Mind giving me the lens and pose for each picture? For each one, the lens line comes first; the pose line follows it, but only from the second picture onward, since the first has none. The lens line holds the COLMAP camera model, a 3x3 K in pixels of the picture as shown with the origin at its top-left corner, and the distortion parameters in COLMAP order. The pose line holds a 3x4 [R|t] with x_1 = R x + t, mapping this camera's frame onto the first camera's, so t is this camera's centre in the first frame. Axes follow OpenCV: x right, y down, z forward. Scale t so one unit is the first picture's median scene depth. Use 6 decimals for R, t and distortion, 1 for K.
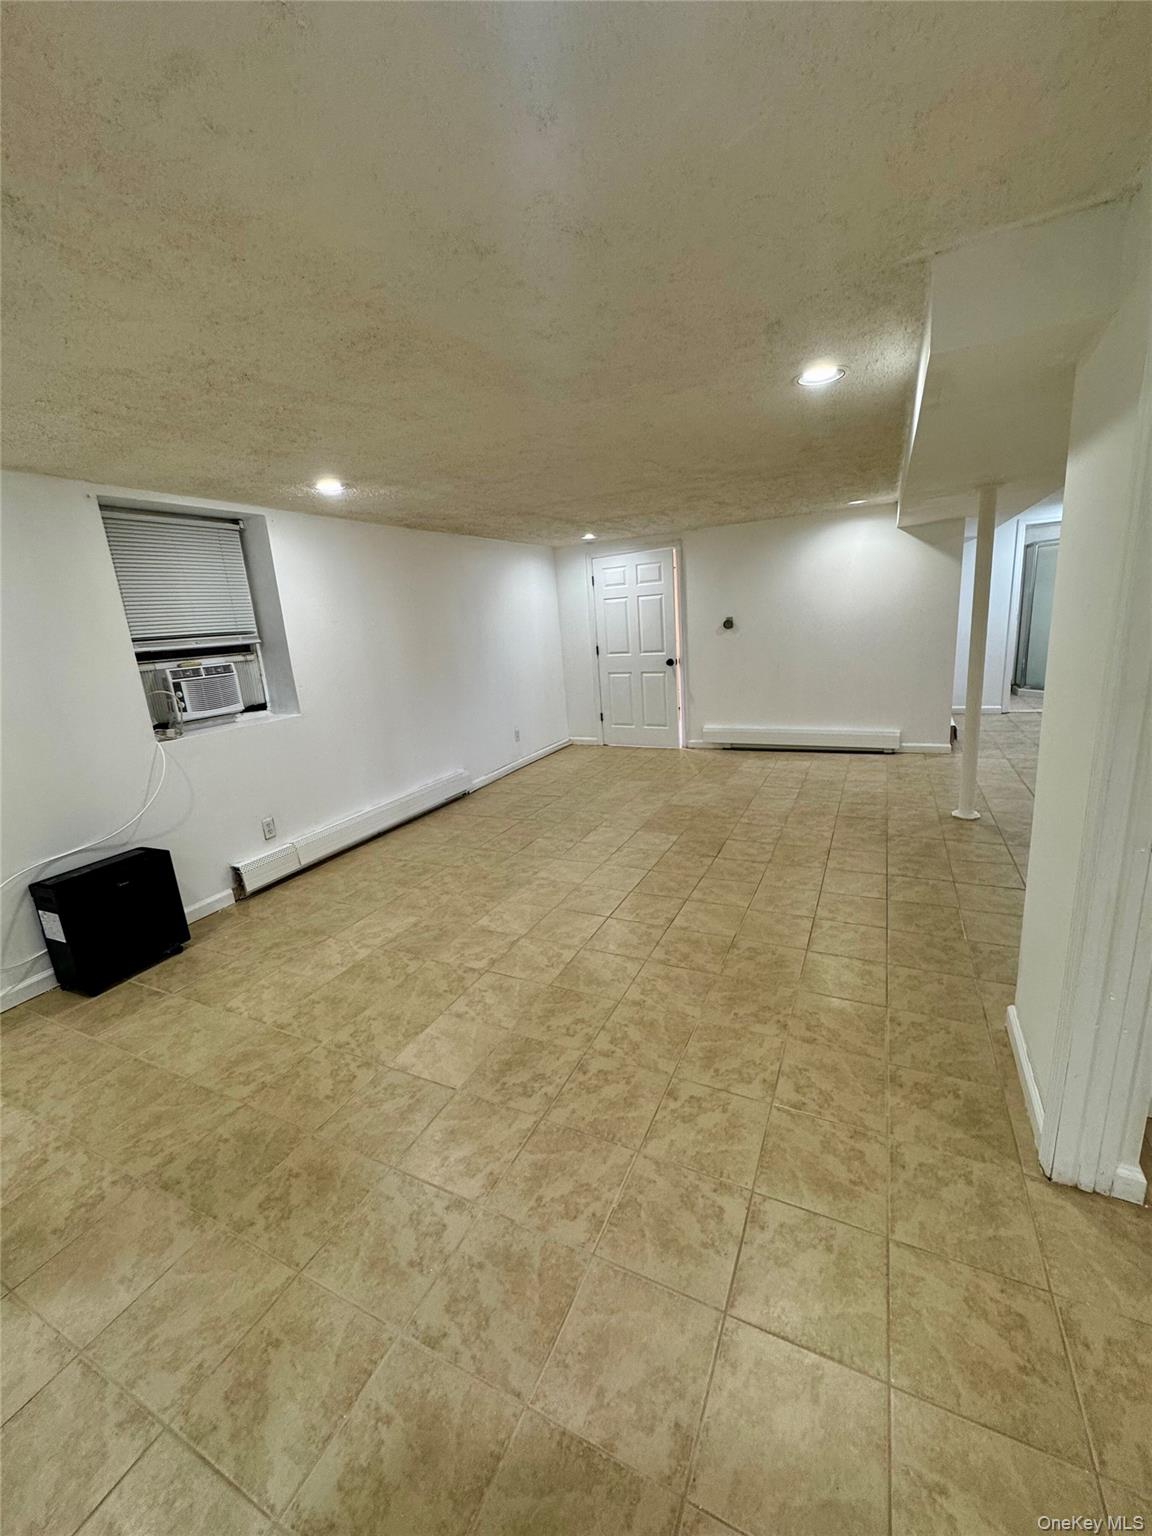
lens RADIAL K [[611.3, 0, 576.0], [0, 611.3, 768.0], [0, 0, 1]] dist [-0.003220, 0.000130]
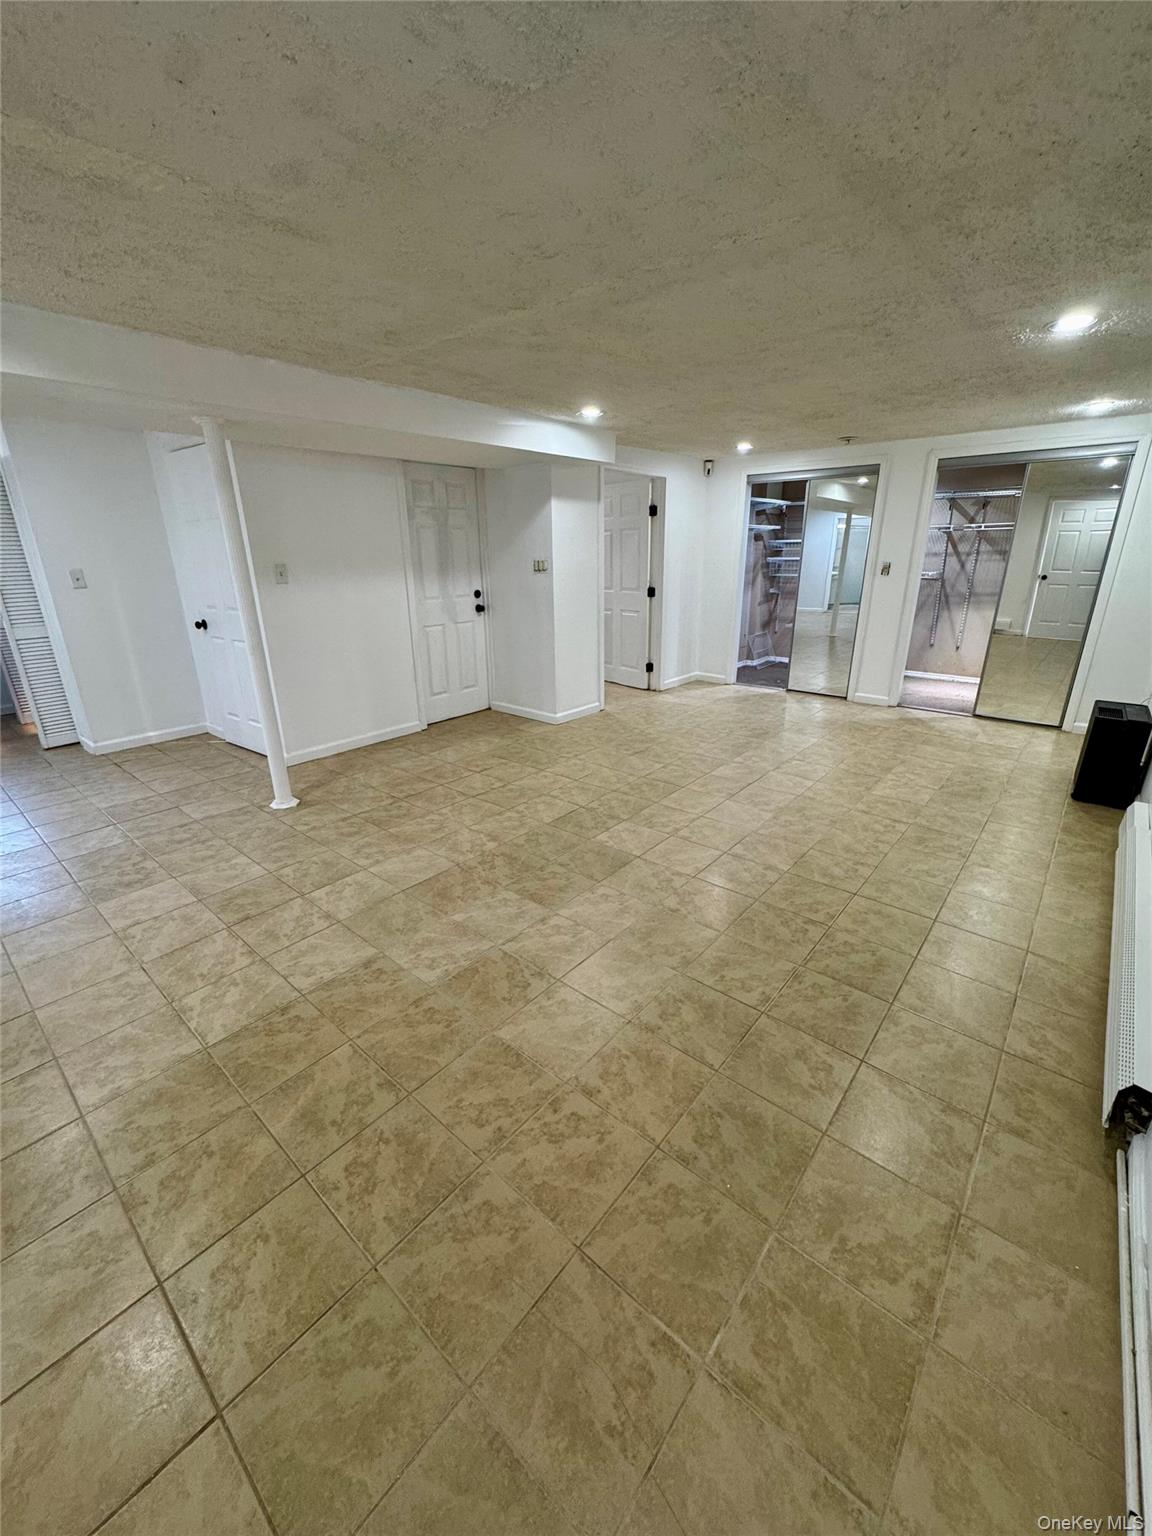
lens RADIAL K [[611.3, 0, 576.0], [0, 611.3, 768.0], [0, 0, 1]] dist [-0.003220, 0.000130]
pose [[-0.965371, -0.004514, 0.260841, -0.014075], [0.139068, 0.837037, 0.529178, -0.401115], [-0.220722, 0.547128, -0.807424, 1.668809]]
